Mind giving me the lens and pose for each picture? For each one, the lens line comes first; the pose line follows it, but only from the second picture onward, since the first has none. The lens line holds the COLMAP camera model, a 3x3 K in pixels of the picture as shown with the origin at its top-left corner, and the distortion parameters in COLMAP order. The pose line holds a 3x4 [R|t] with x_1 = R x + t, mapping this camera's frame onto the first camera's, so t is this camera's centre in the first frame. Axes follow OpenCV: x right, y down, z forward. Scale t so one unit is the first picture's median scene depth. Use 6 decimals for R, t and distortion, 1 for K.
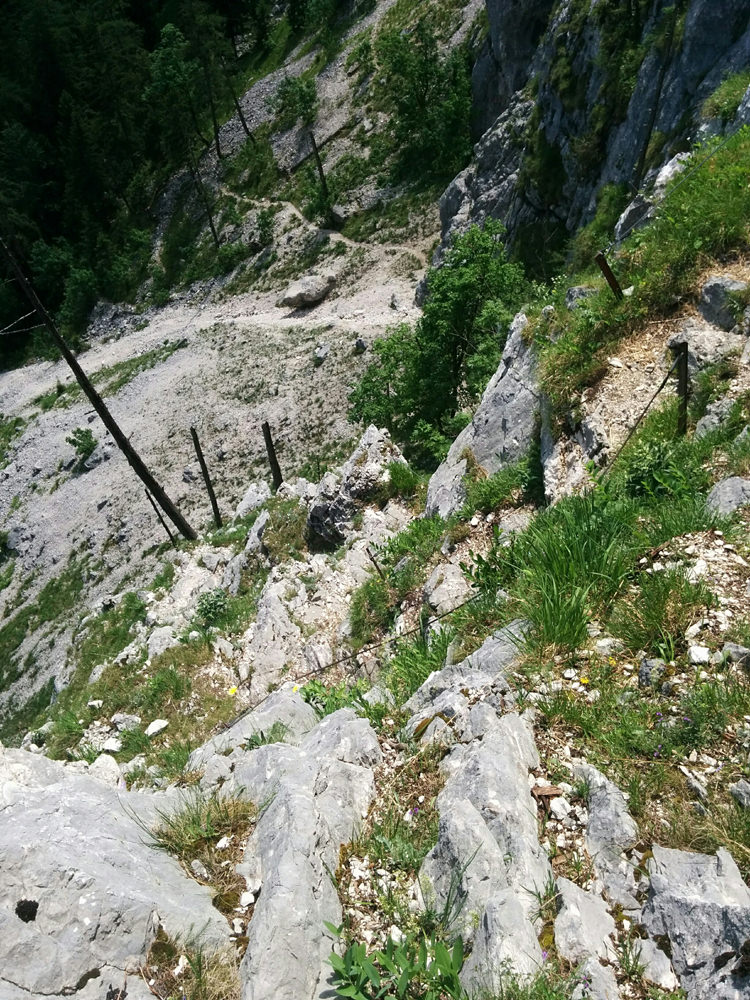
lens RADIAL K [[861.8, 0, 370.9], [0, 861.8, 503.3], [0, 0, 1]] dist [0.084299, -0.116217]
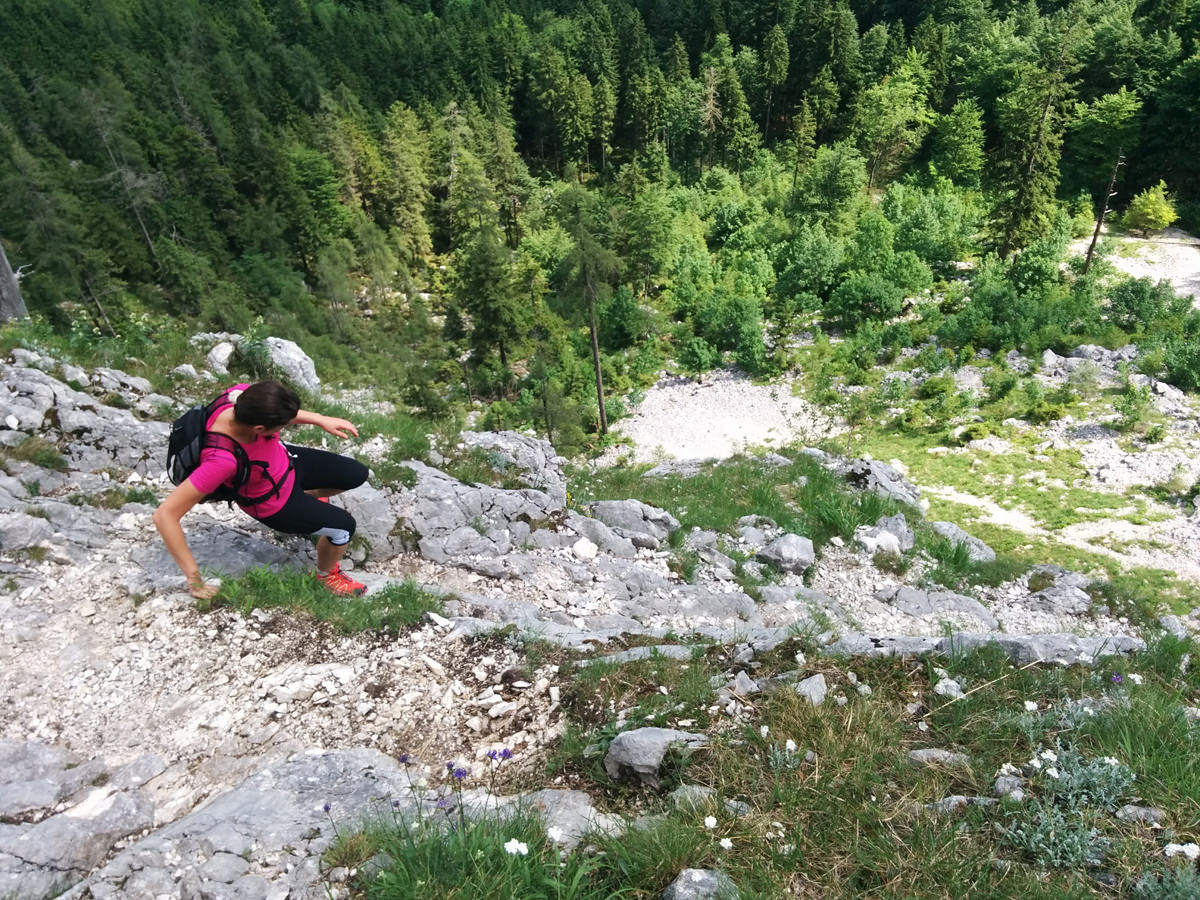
lens RADIAL K [[1034.1, 0, 584.0], [0, 1034.1, 457.7], [0, 0, 1]] dist [0.084299, -0.116217]
pose [[0.134406, 0.776184, -0.616014, -0.013535], [-0.726017, 0.500226, 0.471883, -0.005971], [0.674414, 0.383813, 0.630756, 0.214989]]
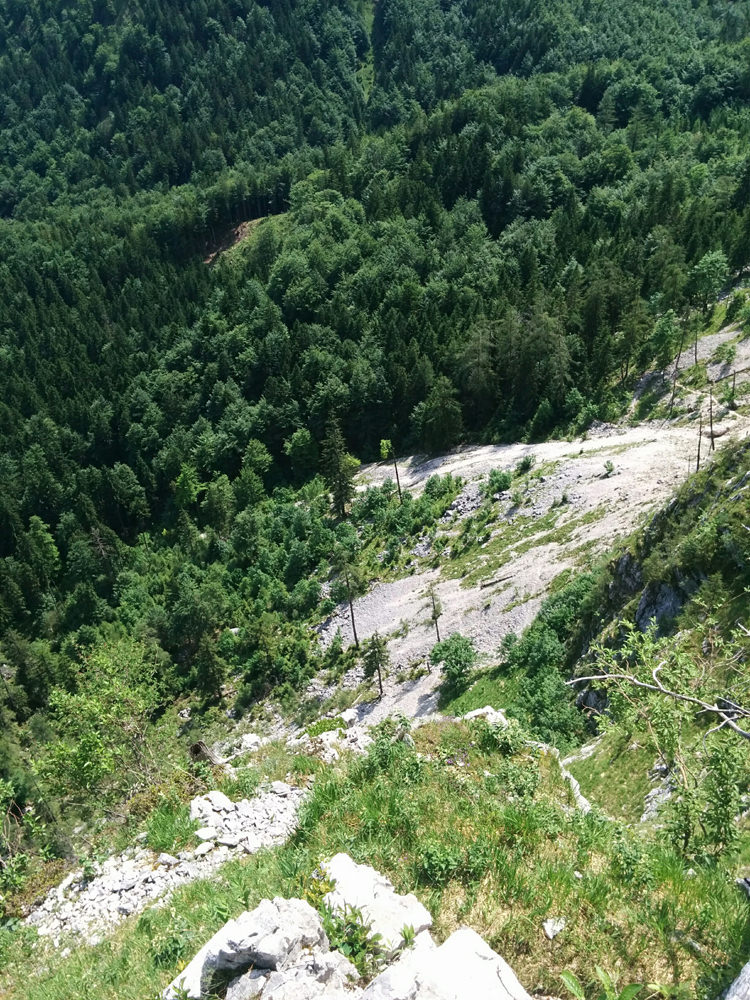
lens RADIAL K [[861.8, 0, 363.6], [0, 861.8, 519.6], [0, 0, 1]] dist [0.084299, -0.116217]
pose [[0.914851, 0.249649, -0.317367, -0.179500], [-0.298685, 0.947297, -0.115827, 0.723349], [0.271725, 0.200758, 0.941202, -1.922396]]
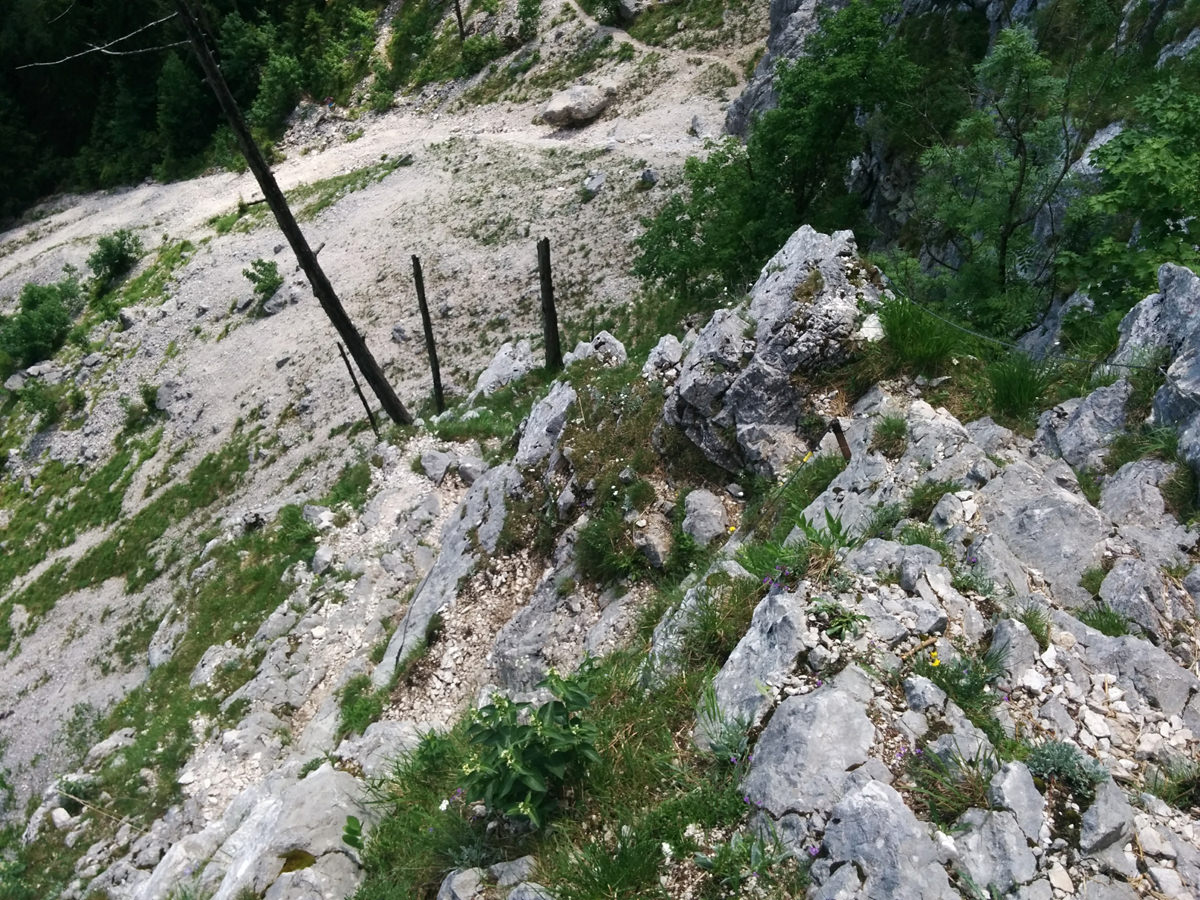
lens RADIAL K [[1034.1, 0, 600.4], [0, 1034.1, 444.9], [0, 0, 1]] dist [0.084299, -0.116217]
pose [[0.995338, 0.096269, -0.005920, -0.025336], [-0.095875, 0.994226, 0.048184, 0.003367], [0.010525, -0.047392, 0.998821, 0.108269]]
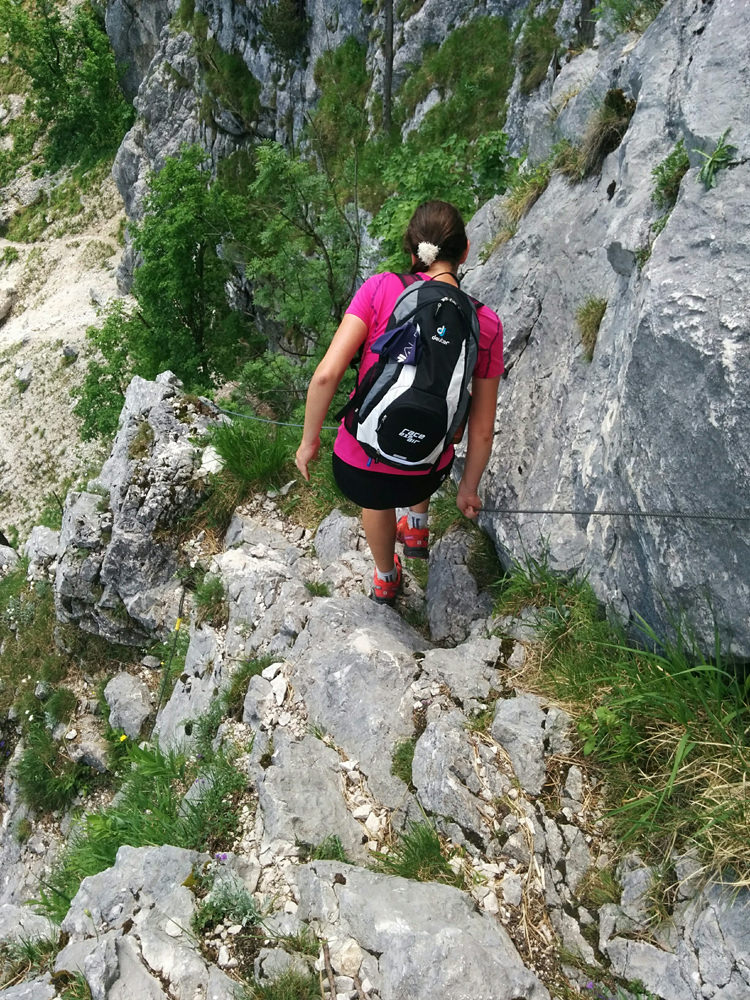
lens RADIAL K [[861.8, 0, 365.1], [0, 861.8, 498.3], [0, 0, 1]] dist [0.084299, -0.116217]
pose [[0.922583, -0.285968, 0.258964, -0.006639], [0.285749, 0.957497, 0.039335, -0.001955], [-0.259206, 0.037709, 0.965086, 0.128497]]
